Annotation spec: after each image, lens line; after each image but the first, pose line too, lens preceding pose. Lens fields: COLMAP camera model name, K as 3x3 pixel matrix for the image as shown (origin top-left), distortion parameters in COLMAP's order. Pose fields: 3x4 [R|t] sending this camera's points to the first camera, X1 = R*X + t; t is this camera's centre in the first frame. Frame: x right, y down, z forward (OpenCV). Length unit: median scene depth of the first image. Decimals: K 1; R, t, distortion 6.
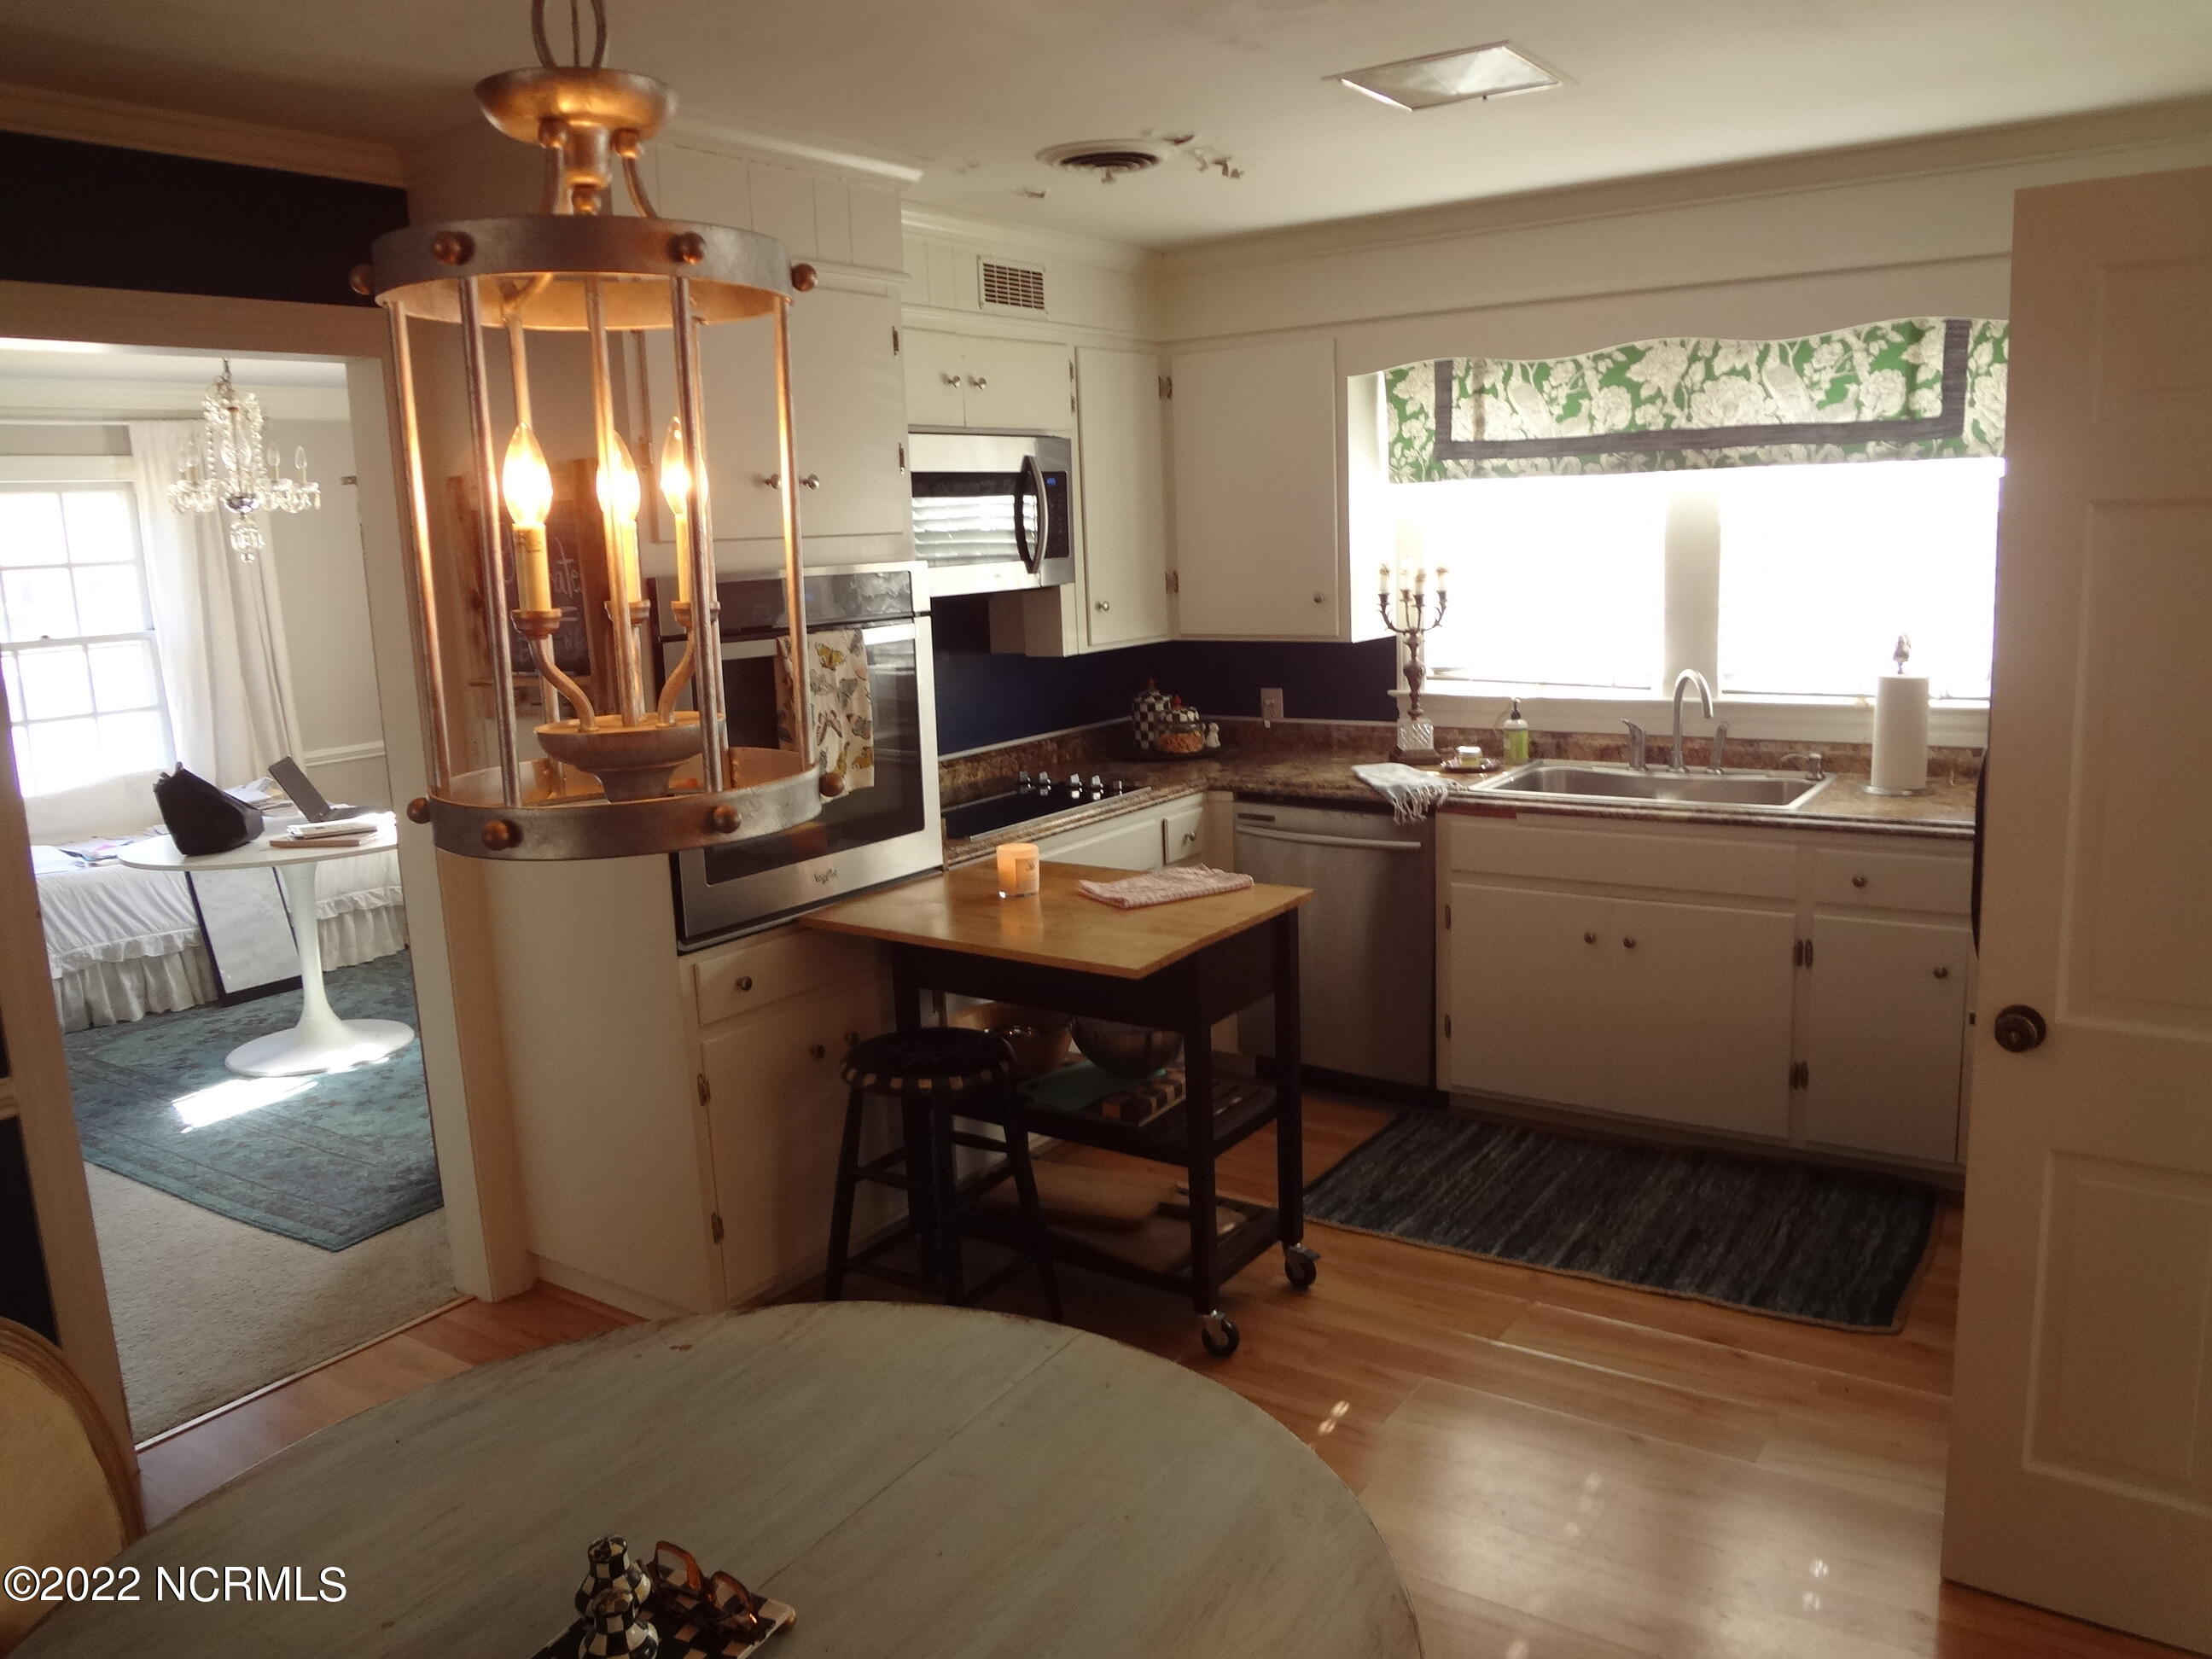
lens RADIAL K [[1660.0, 0, 1106.0], [0, 1660.0, 829.5], [0, 0, 1]] dist [-0.046949, 0.006674]
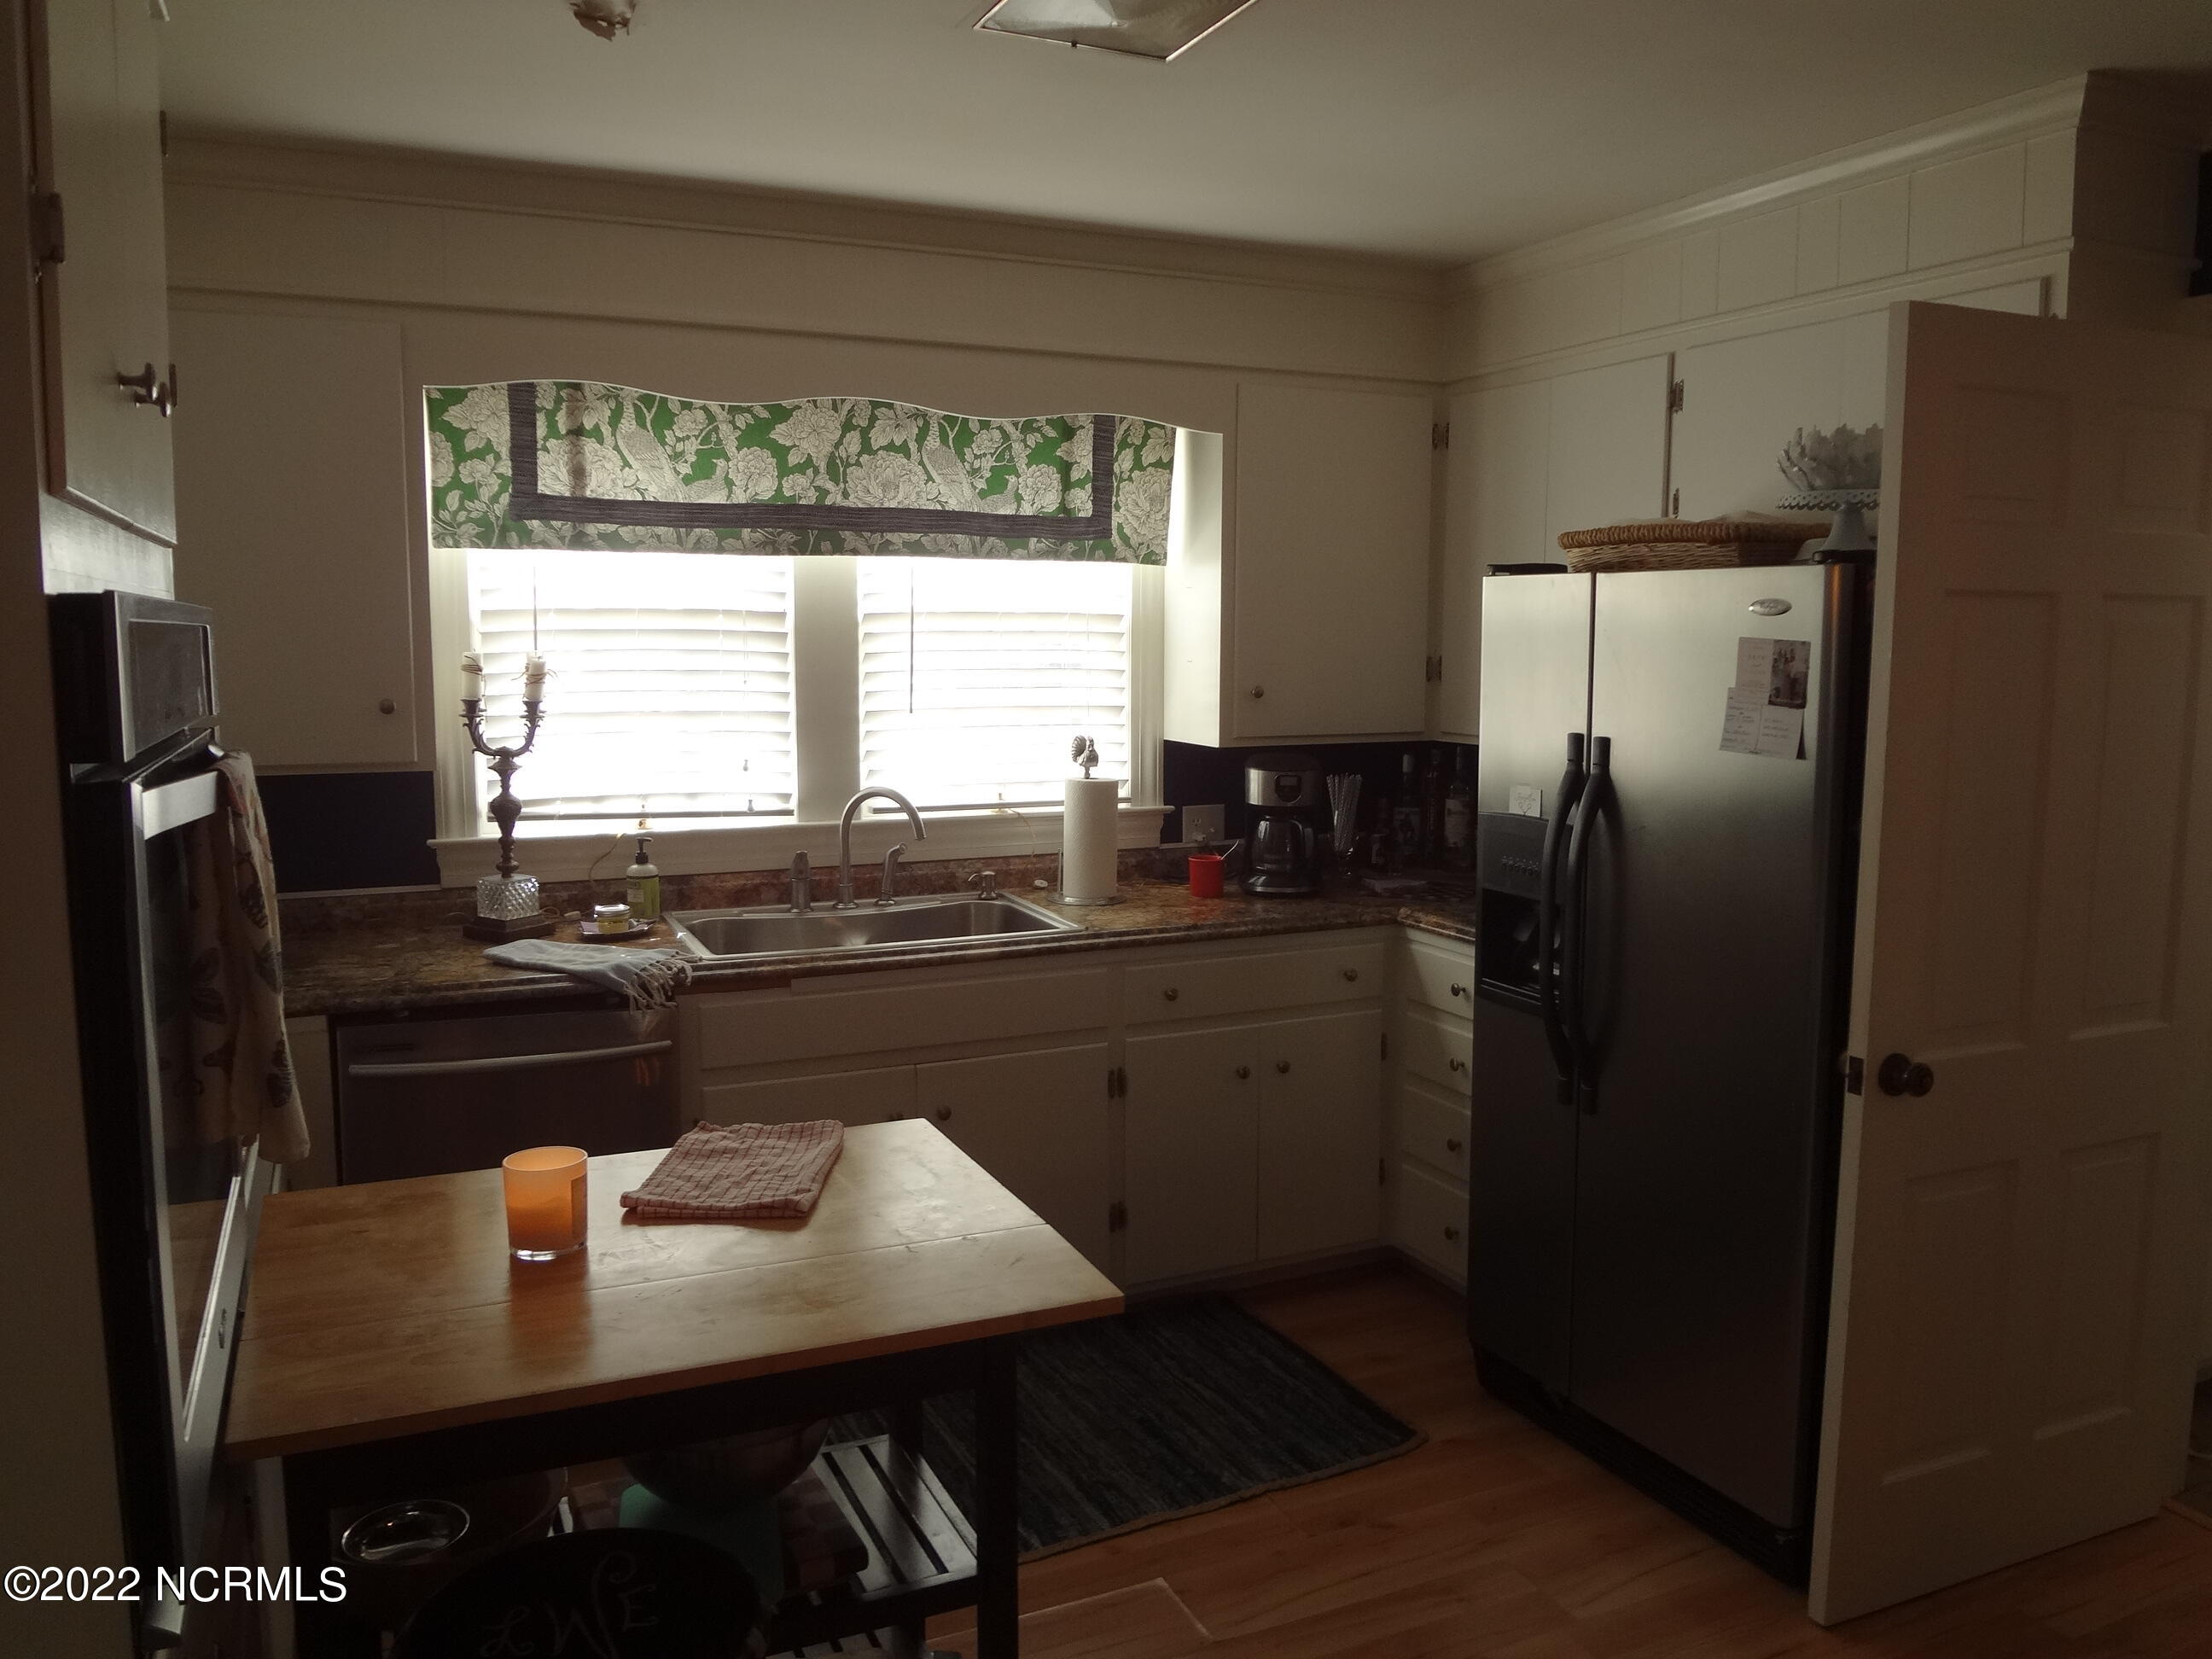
lens RADIAL K [[1660.0, 0, 1106.0], [0, 1660.0, 829.5], [0, 0, 1]] dist [-0.046949, 0.006674]
pose [[0.509067, -0.058225, 0.858756, -0.321631], [0.132480, 0.991121, -0.011334, -0.048460], [-0.850471, 0.119537, 0.512260, 0.456291]]
